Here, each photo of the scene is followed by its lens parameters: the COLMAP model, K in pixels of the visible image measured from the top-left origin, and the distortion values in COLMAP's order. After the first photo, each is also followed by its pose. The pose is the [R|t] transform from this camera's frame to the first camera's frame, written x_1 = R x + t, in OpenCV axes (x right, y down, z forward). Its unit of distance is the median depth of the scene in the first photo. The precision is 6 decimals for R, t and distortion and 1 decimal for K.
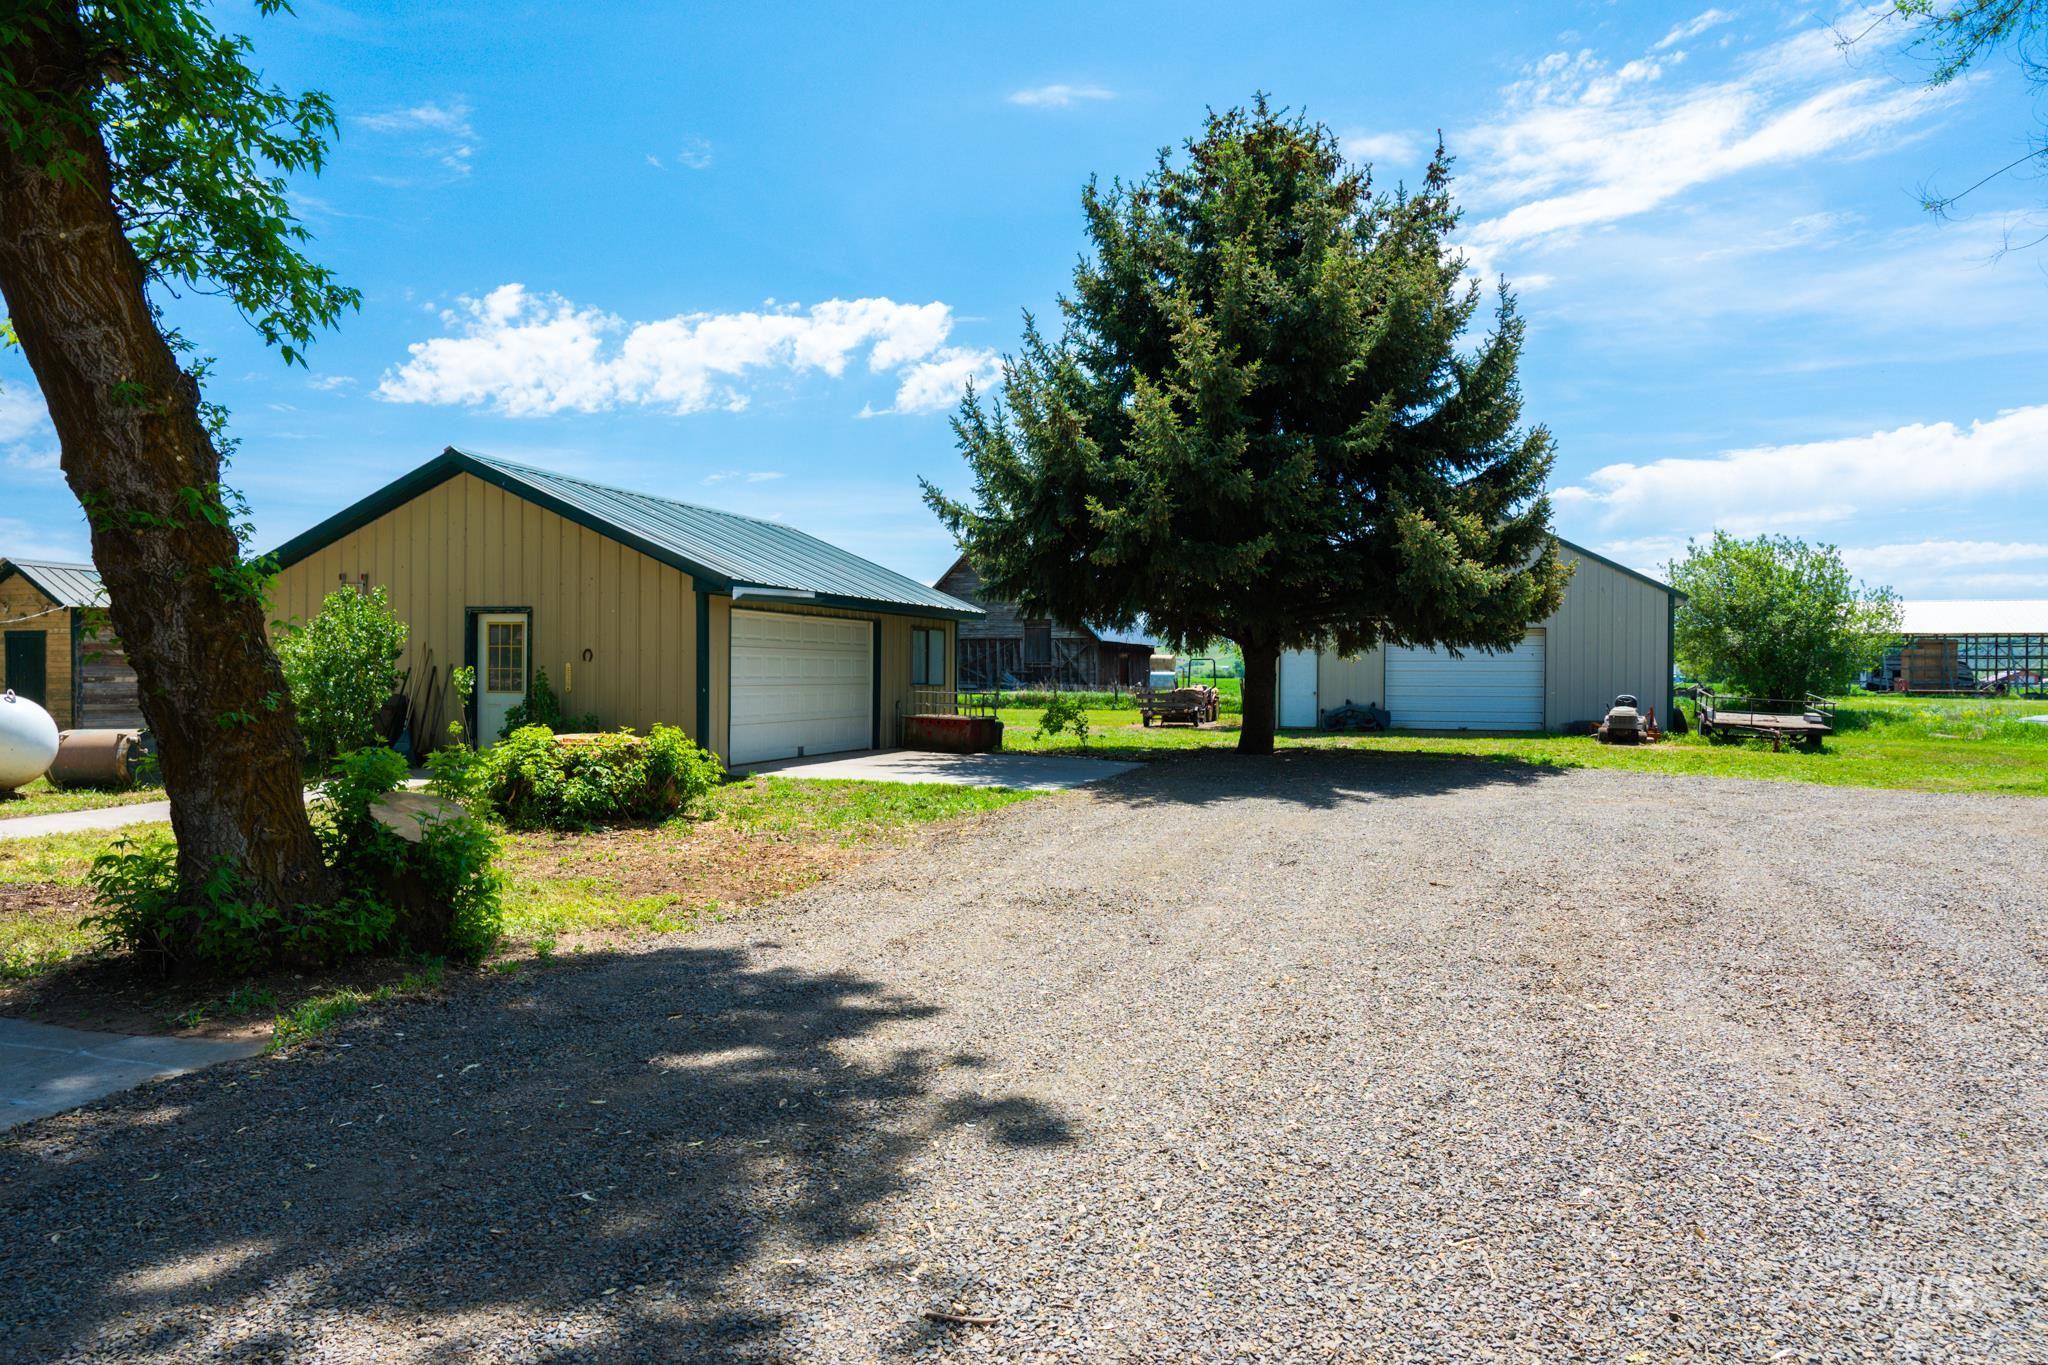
lens RADIAL K [[1364.6, 0, 1024.0], [0, 1364.6, 682.5], [0, 0, 1]] dist [-0.002110, 0.000156]
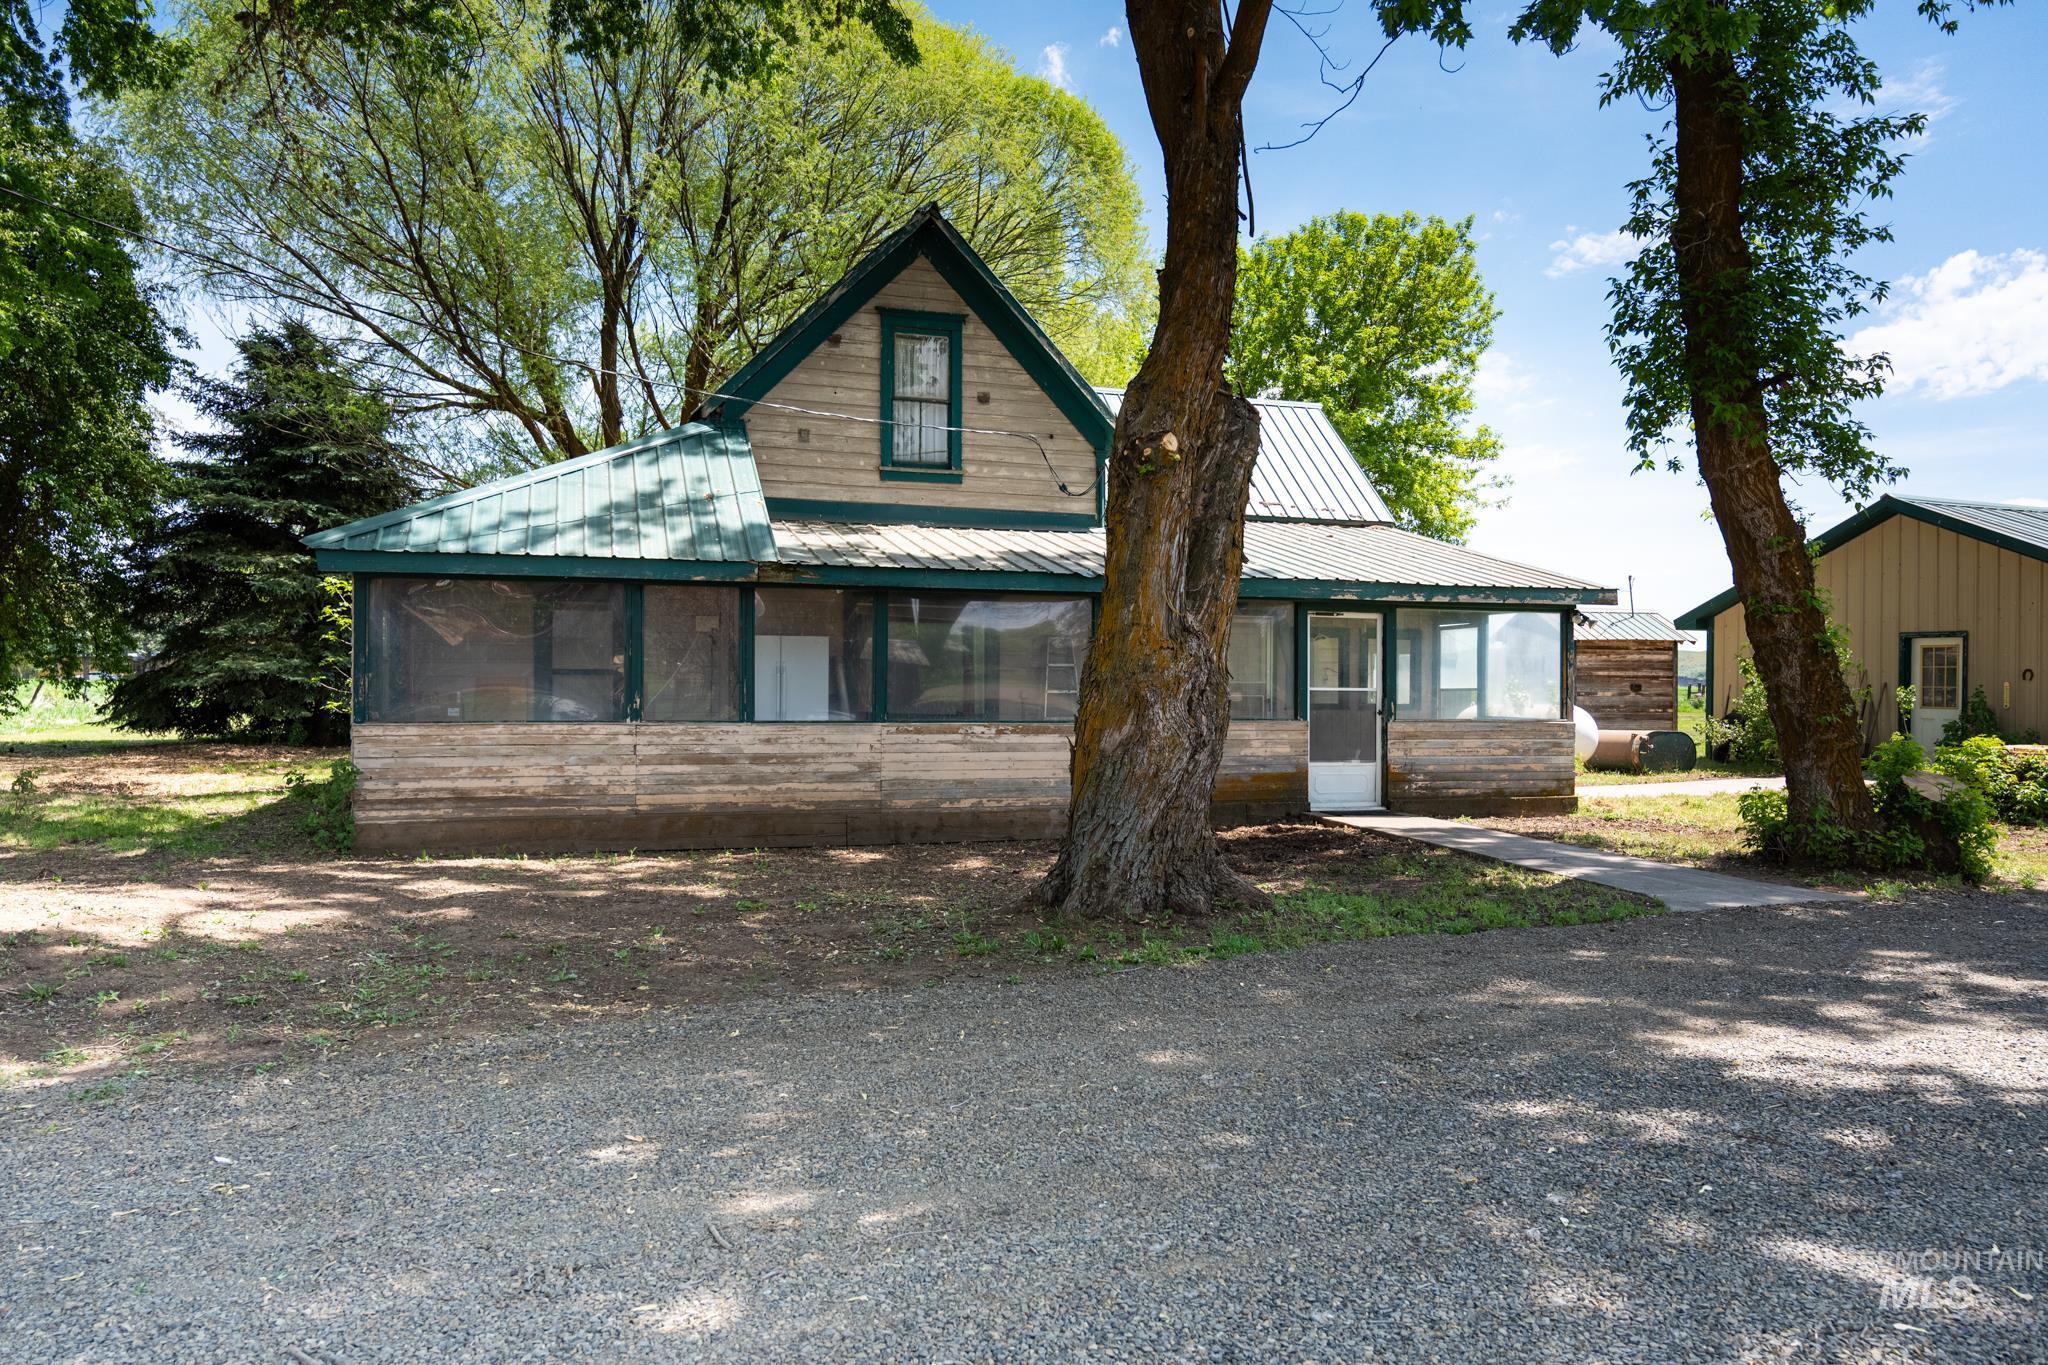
lens RADIAL K [[1370.7, 0, 1017.1], [0, 1370.7, 677.2], [0, 0, 1]] dist [-0.004472, -0.000141]
pose [[0.600126, -0.002601, -0.799902, 0.121616], [-0.008882, 0.999911, -0.009915, -0.000662], [0.799857, 0.013054, 0.600049, -0.539097]]
